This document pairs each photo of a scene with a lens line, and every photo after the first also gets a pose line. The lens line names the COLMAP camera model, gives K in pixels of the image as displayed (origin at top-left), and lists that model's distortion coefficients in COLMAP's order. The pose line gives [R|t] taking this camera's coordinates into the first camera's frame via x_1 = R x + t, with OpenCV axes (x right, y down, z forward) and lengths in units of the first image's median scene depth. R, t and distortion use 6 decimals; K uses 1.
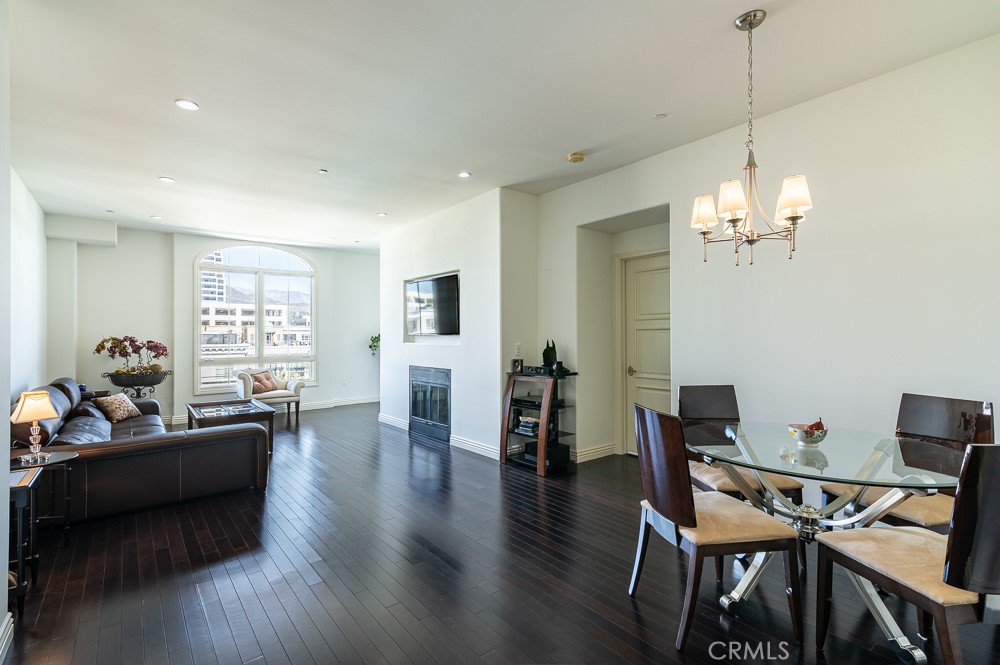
lens RADIAL K [[457.6, 0, 500.6], [0, 457.6, 335.1], [0, 0, 1]] dist [0.000191, 0.000277]
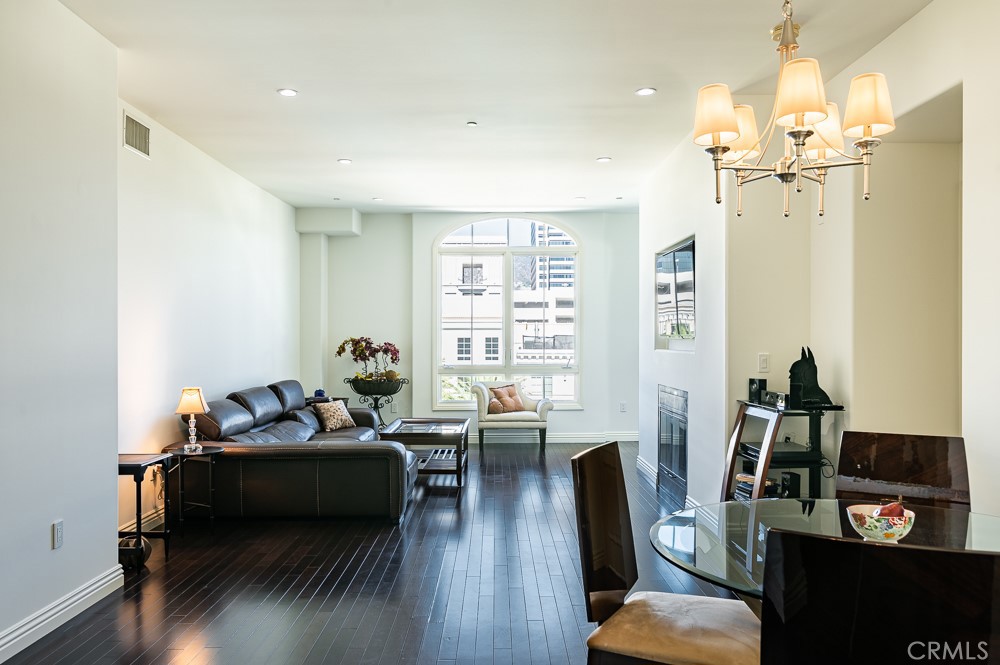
lens RADIAL K [[774.3, 0, 503.5], [0, 774.3, 331.1], [0, 0, 1]] dist [0.009111, 0.003401]
pose [[0.780690, -0.001144, -0.624917, 0.321159], [-0.003800, 0.999971, -0.006578, -0.000752], [0.624907, 0.007510, 0.780663, 0.007194]]
